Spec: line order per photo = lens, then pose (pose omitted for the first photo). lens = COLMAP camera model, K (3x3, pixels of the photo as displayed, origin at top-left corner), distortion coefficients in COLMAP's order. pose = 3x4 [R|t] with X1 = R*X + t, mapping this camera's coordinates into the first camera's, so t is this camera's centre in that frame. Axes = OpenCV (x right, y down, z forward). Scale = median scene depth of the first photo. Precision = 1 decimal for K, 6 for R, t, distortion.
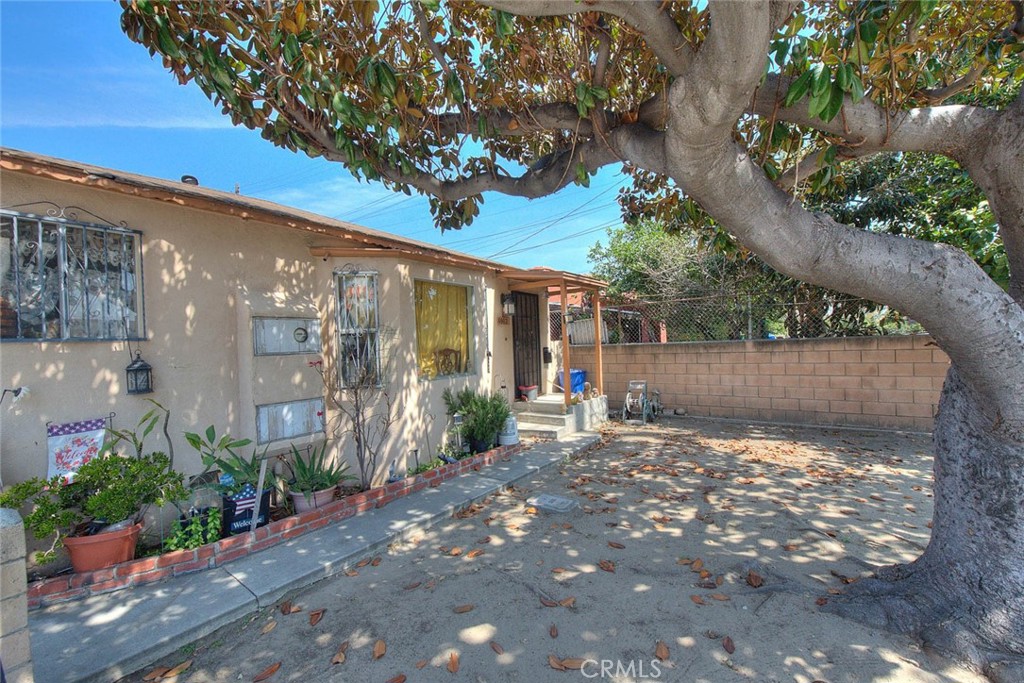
lens RADIAL K [[409.9, 0, 512.0], [0, 409.9, 341.5], [0, 0, 1]] dist [-0.005839, -0.000774]
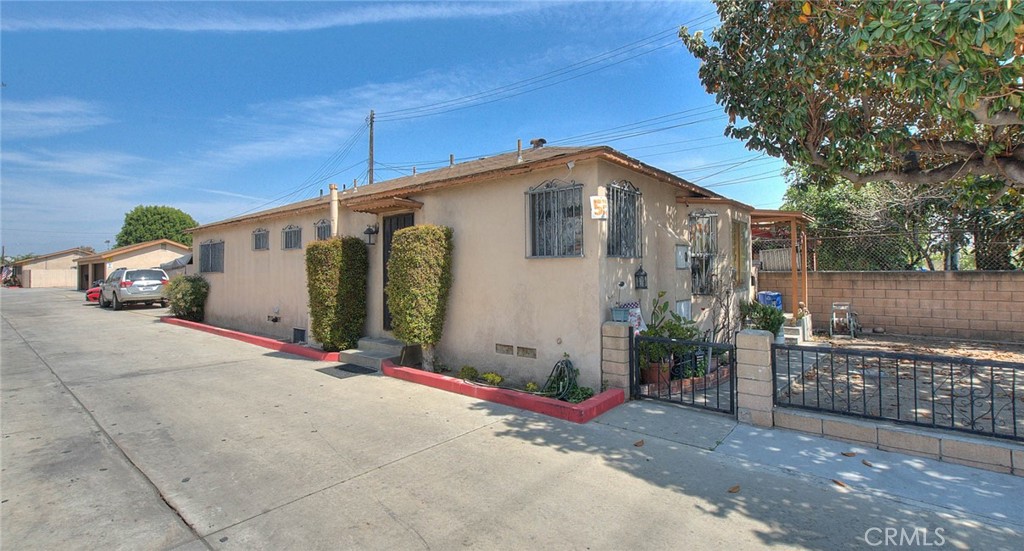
lens RADIAL K [[464.4, 0, 512.0], [0, 464.4, 275.5], [0, 0, 1]] dist [-0.004377, -0.000584]
pose [[0.997263, 0.029268, -0.067895, -0.611056], [-0.028203, 0.999465, 0.016584, 0.024947], [0.068344, -0.014624, 0.997555, -0.434079]]
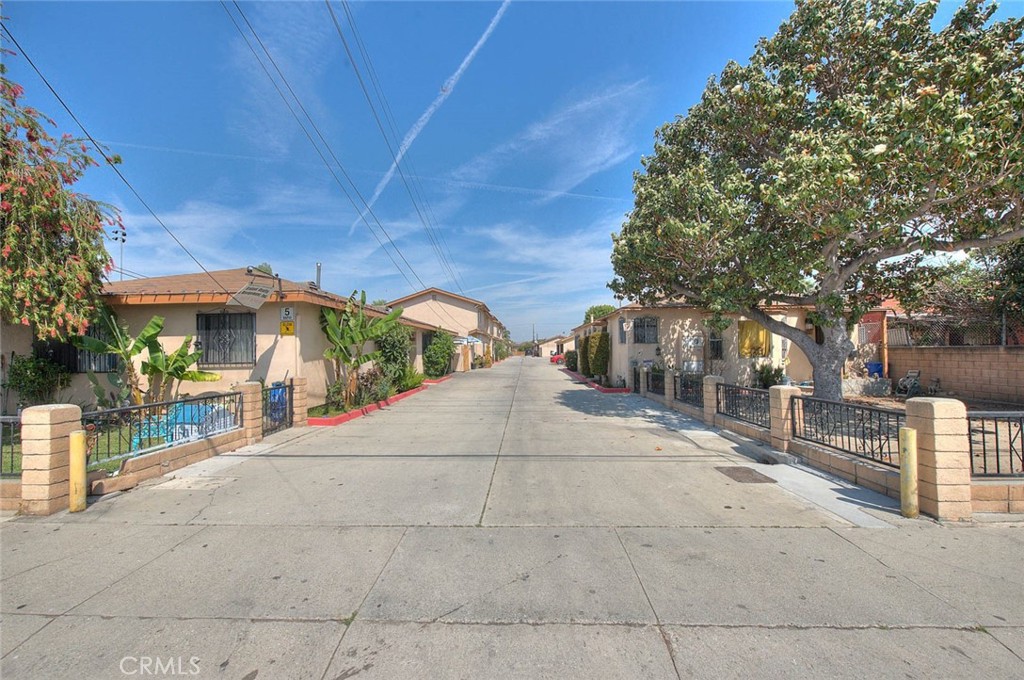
lens RADIAL K [[409.9, 0, 512.0], [0, 409.9, 340.0], [0, 0, 1]] dist [-0.005839, -0.000774]
pose [[0.565102, 0.007947, -0.824982, 0.801615], [-0.004837, 0.999968, 0.006320, -0.022913], [0.825007, 0.000419, 0.565123, -1.220560]]
